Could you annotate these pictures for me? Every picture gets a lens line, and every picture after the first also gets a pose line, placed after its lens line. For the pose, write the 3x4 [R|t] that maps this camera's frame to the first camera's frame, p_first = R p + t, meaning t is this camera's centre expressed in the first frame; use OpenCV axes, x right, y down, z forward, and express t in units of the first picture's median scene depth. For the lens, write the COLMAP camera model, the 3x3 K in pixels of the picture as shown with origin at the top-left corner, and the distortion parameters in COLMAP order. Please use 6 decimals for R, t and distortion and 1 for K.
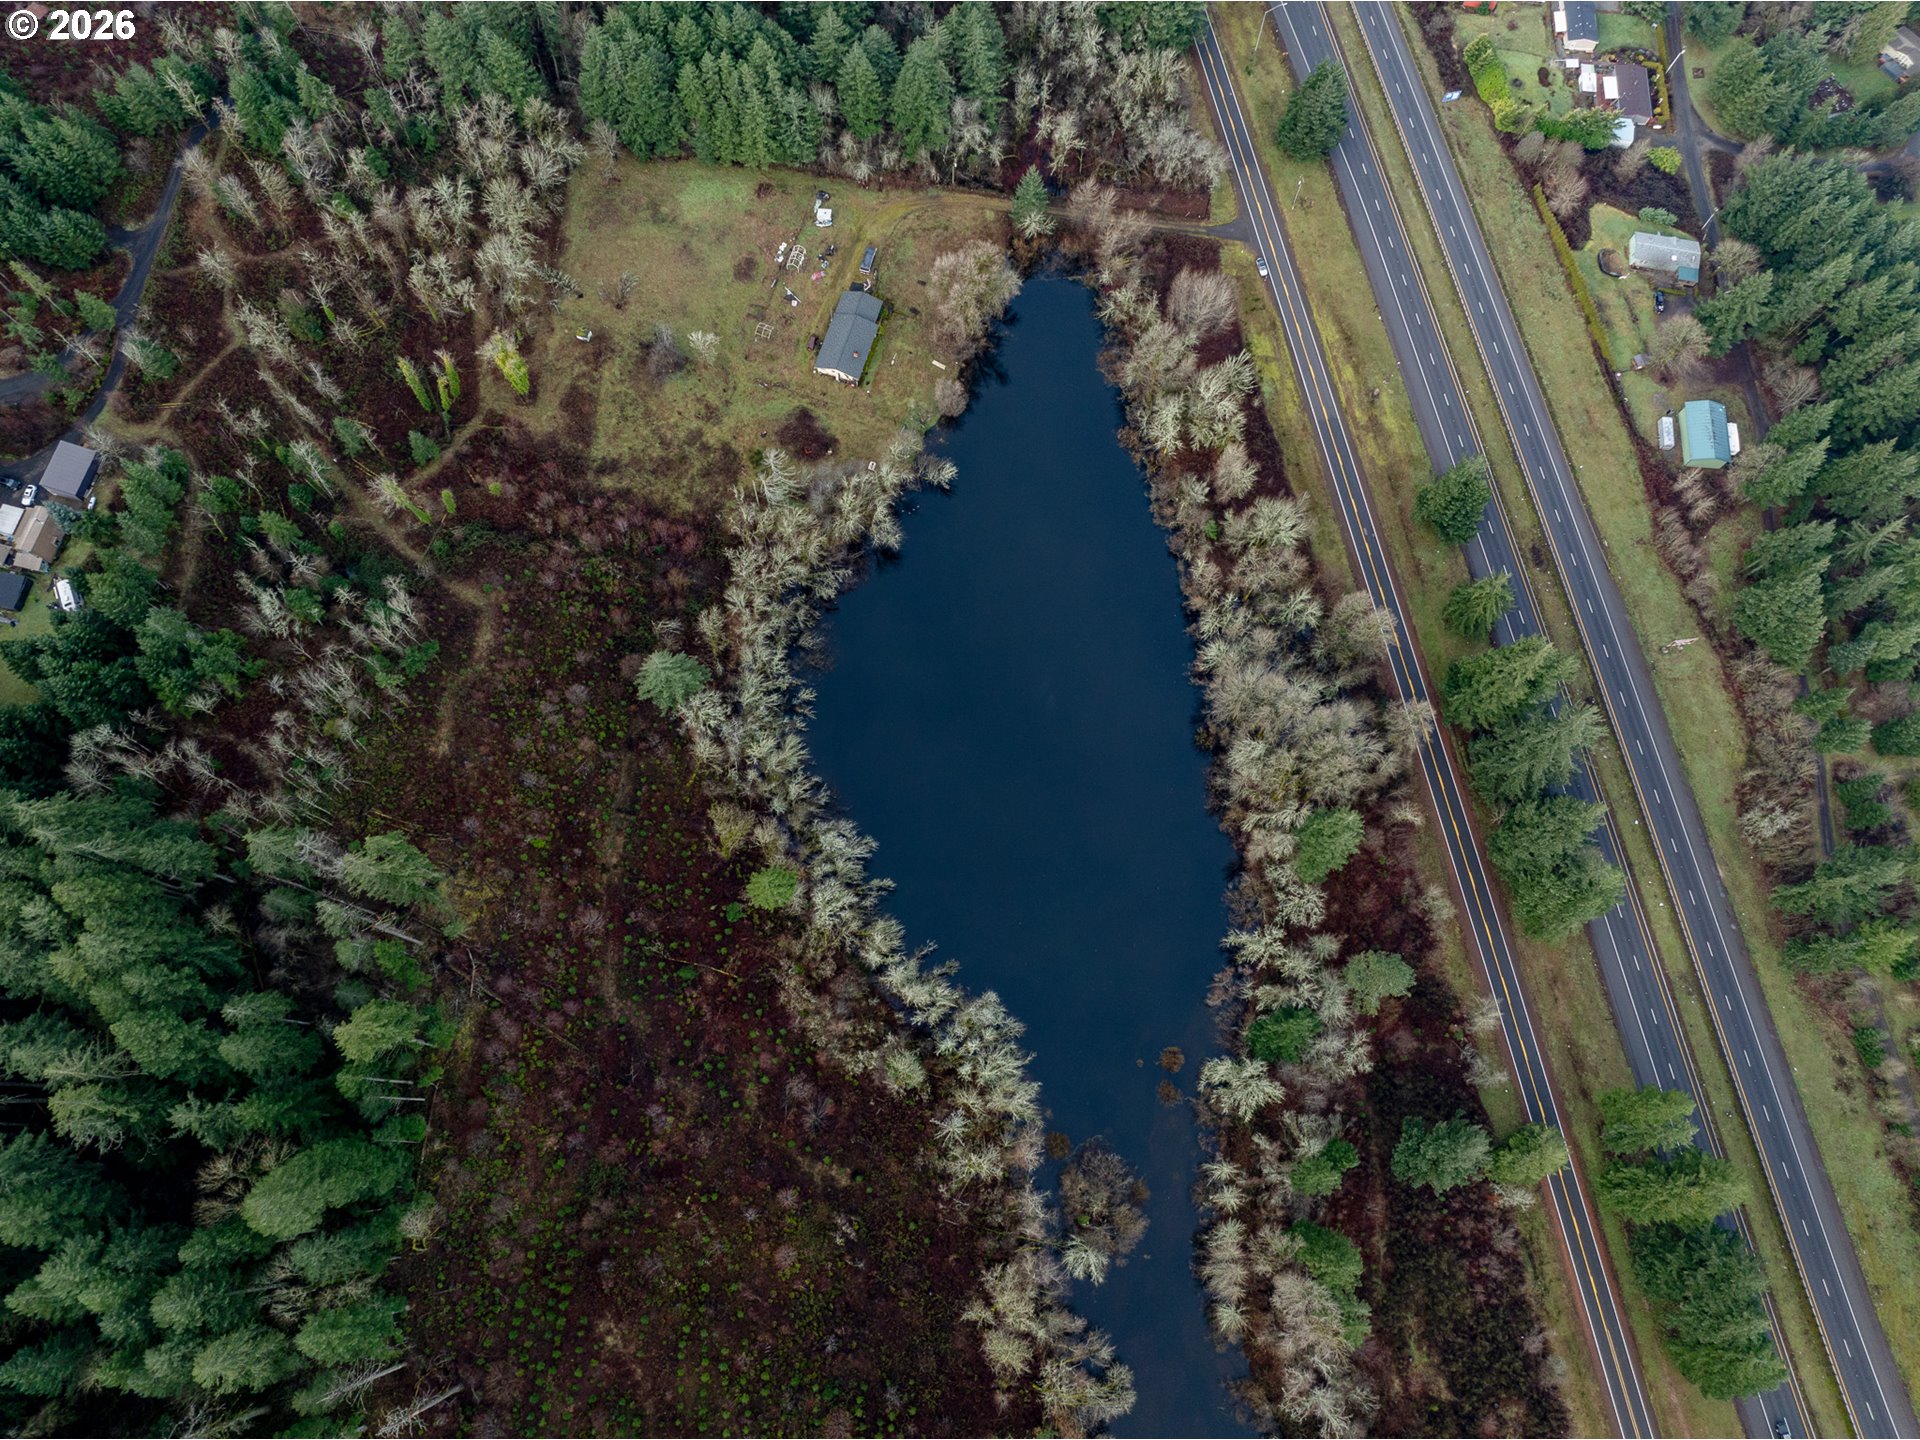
lens RADIAL K [[1346.7, 0, 964.7], [0, 1346.7, 723.0], [0, 0, 1]] dist [-0.046203, 0.018531]
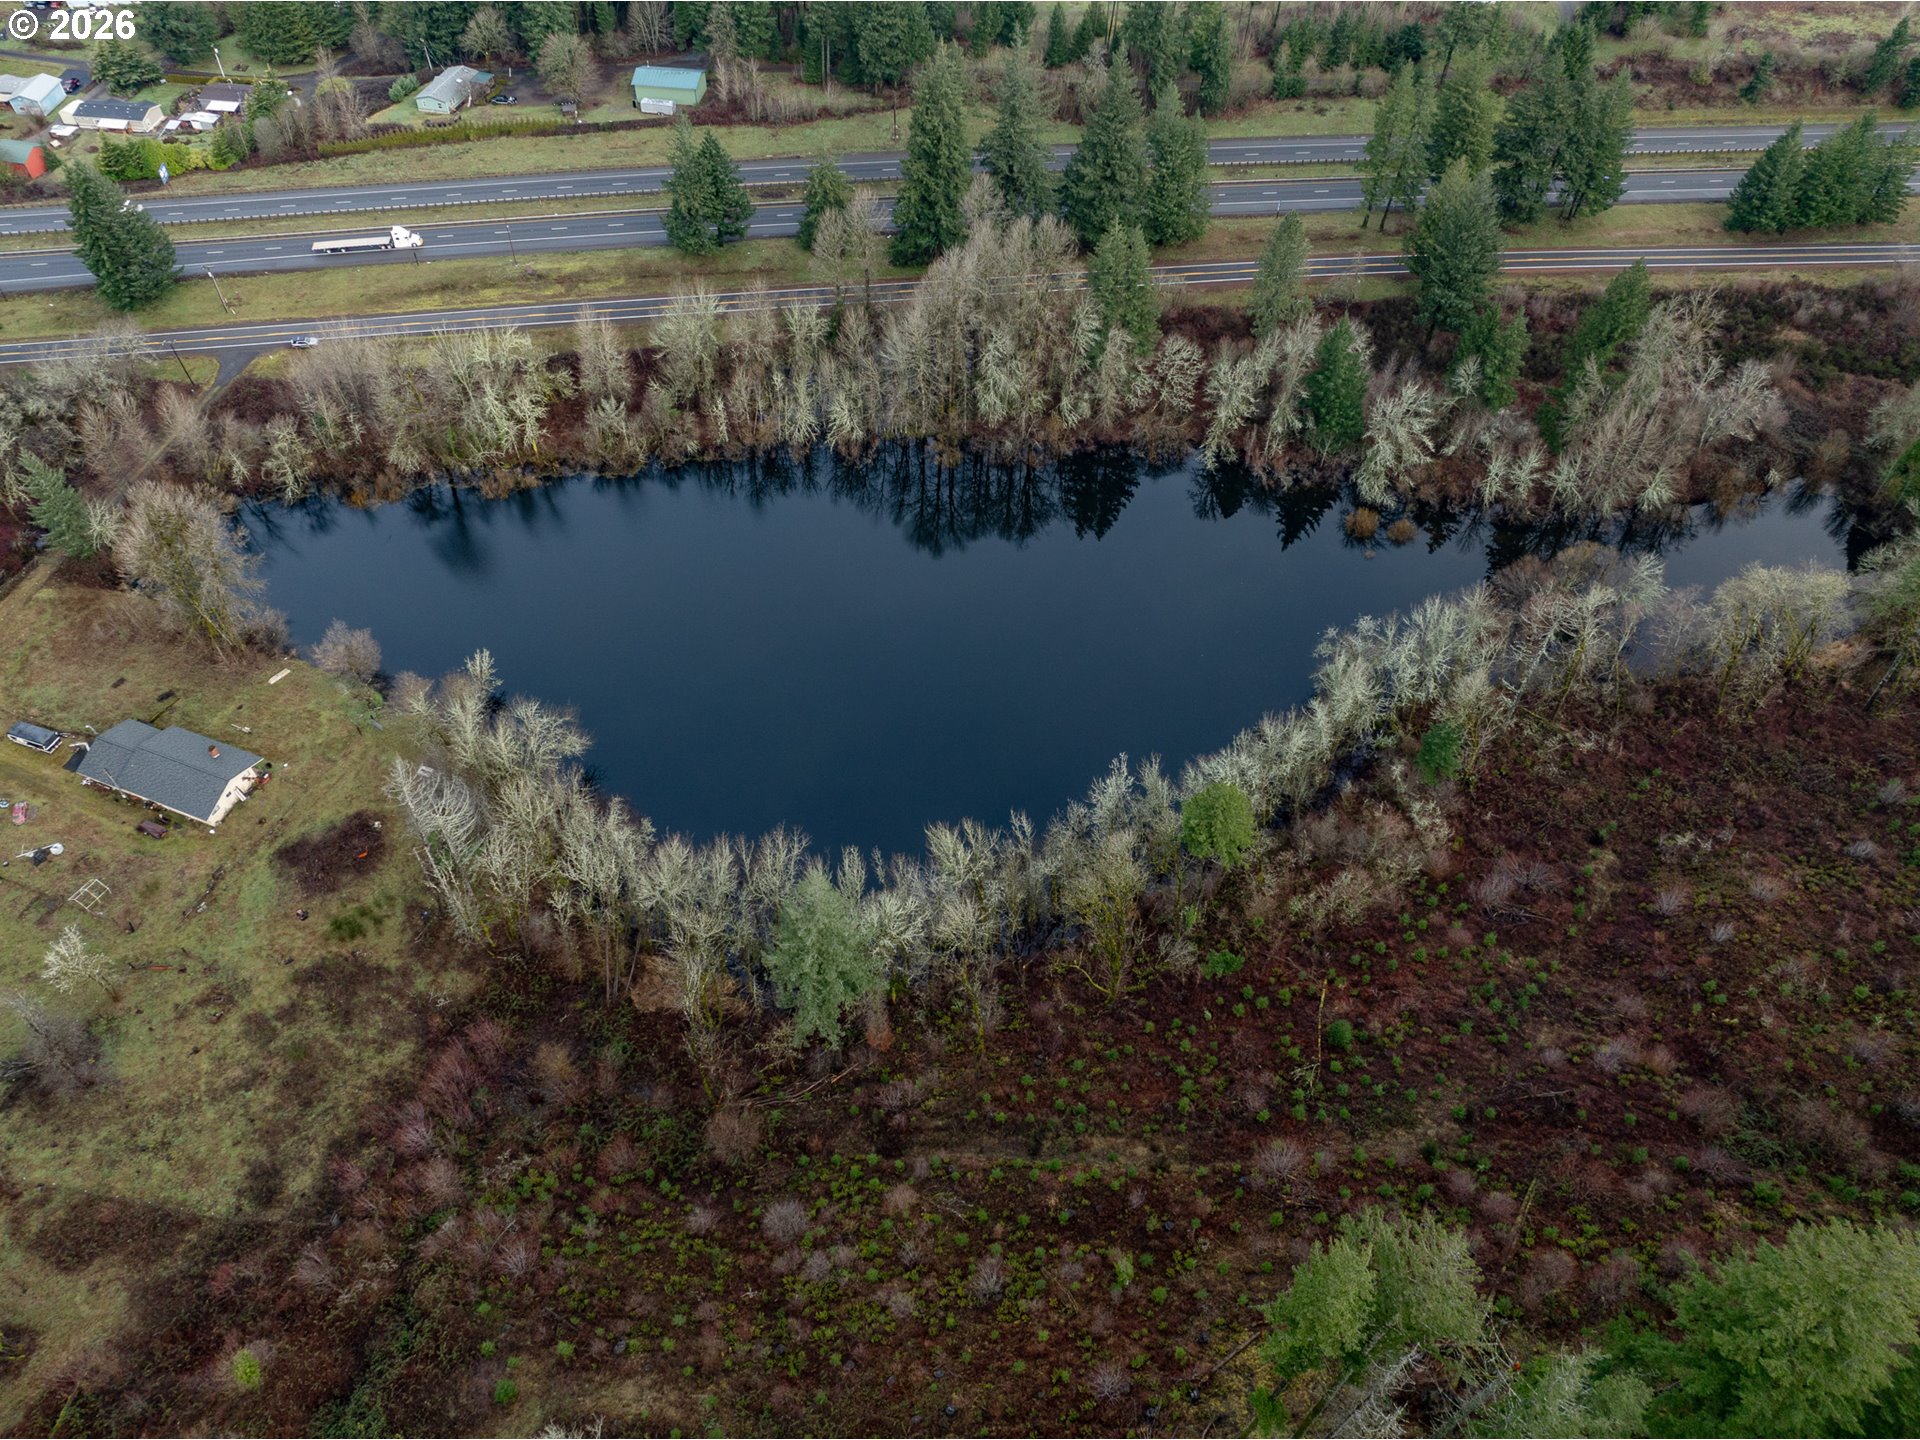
lens RADIAL K [[1346.7, 0, 964.7], [0, 1346.7, 723.0], [0, 0, 1]] dist [-0.046203, 0.018531]
pose [[0.074887, -0.776452, 0.625711, -0.401012], [0.948620, 0.248915, 0.195349, -0.088179], [-0.307428, 0.578933, 0.755199, 0.475819]]
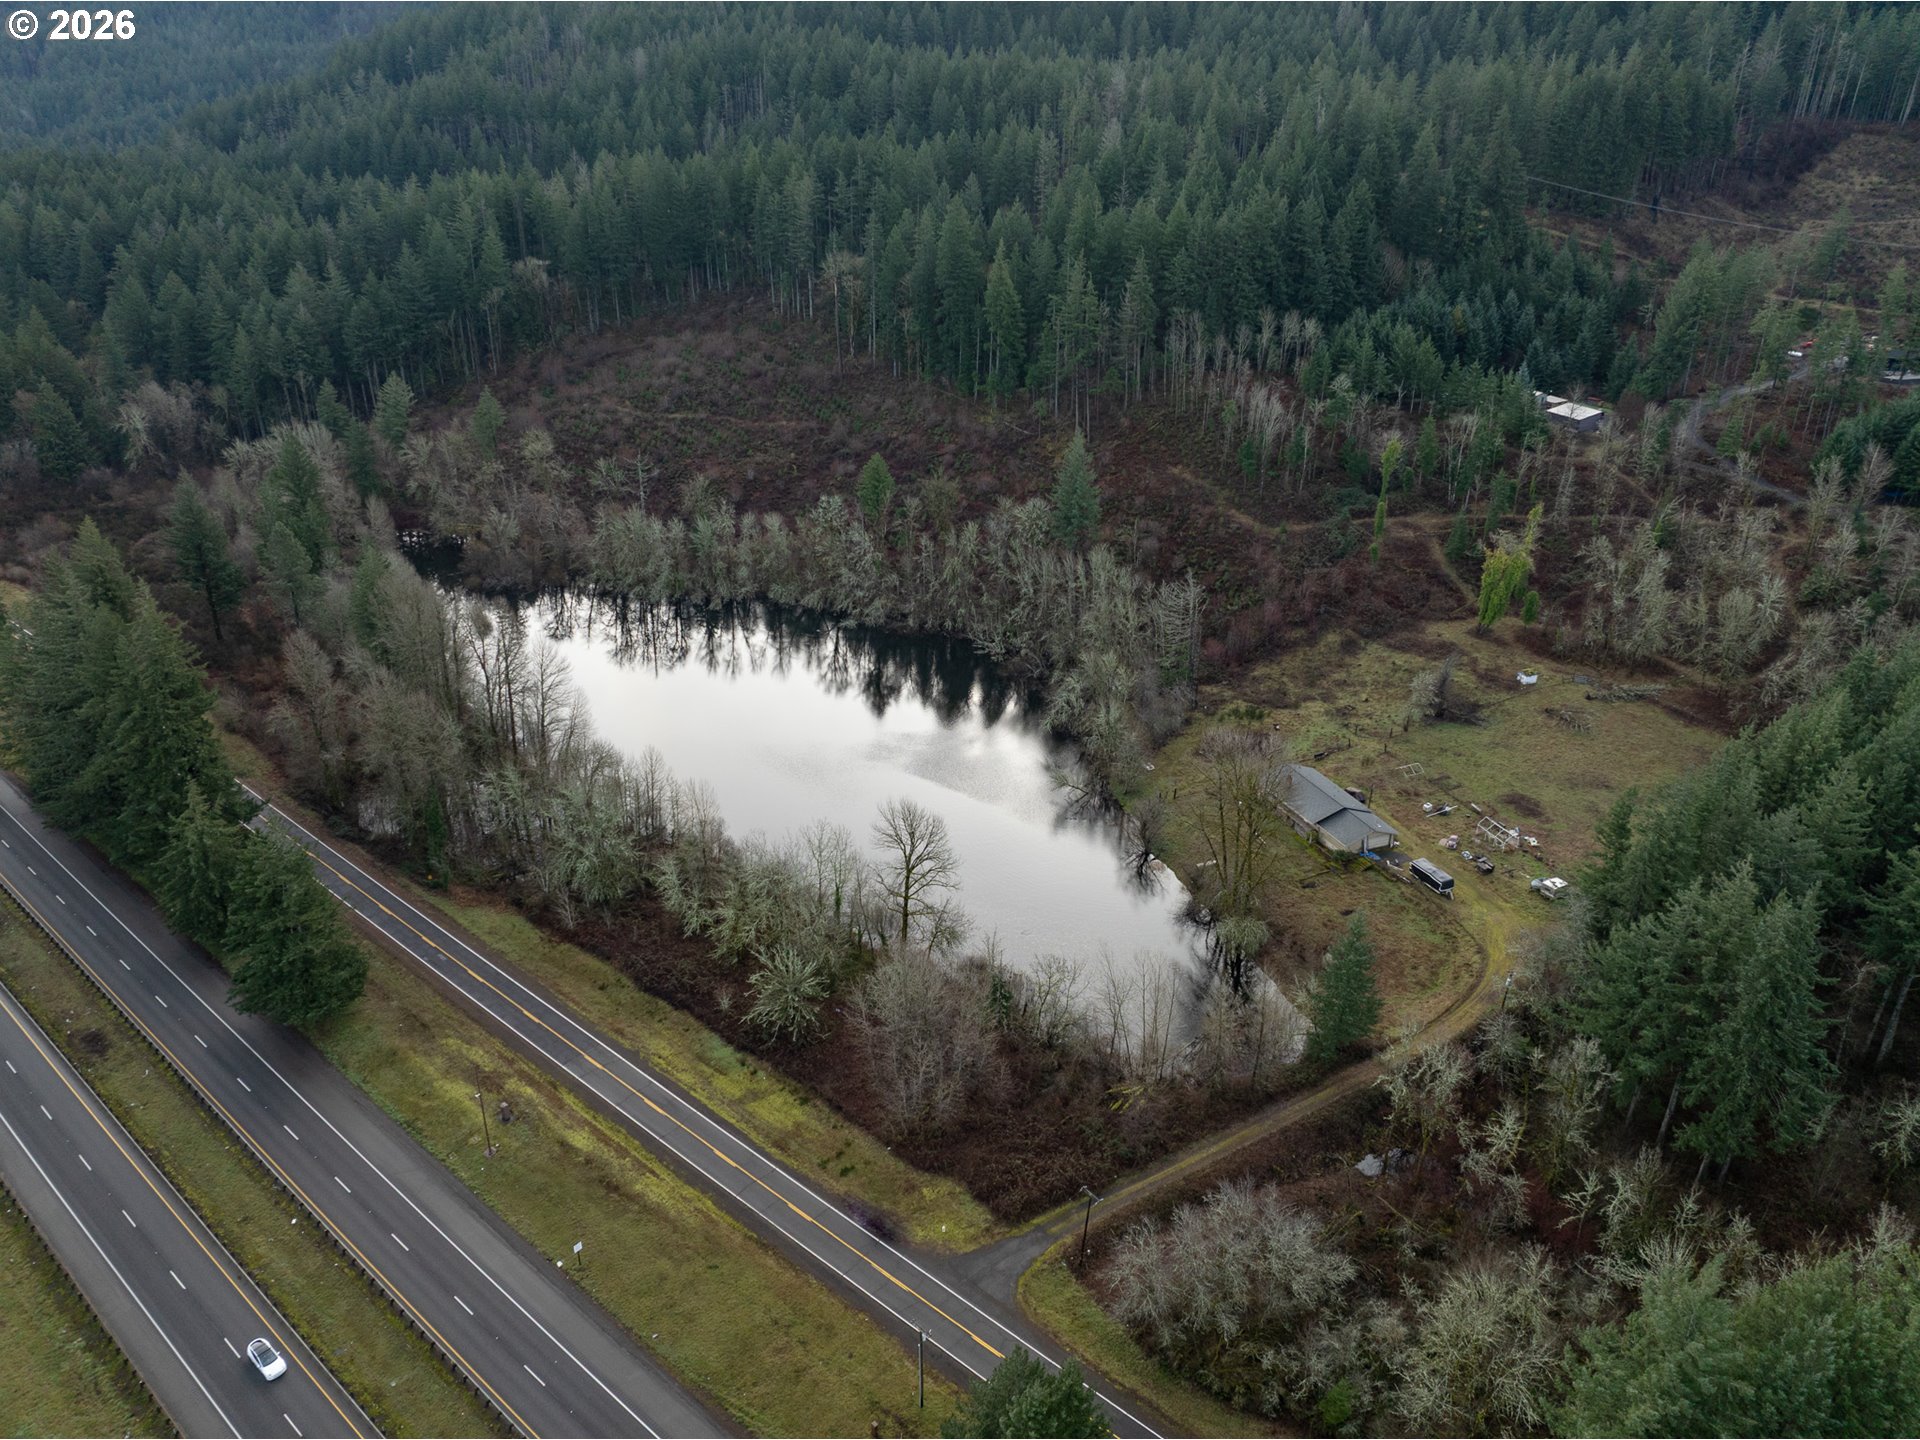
lens RADIAL K [[1346.7, 0, 964.7], [0, 1346.7, 723.0], [0, 0, 1]] dist [-0.046203, 0.018531]
pose [[-0.782027, 0.239306, -0.575470, 0.424075], [-0.604124, -0.064108, 0.794307, -0.710311], [0.153190, 0.968825, 0.194705, 0.822067]]
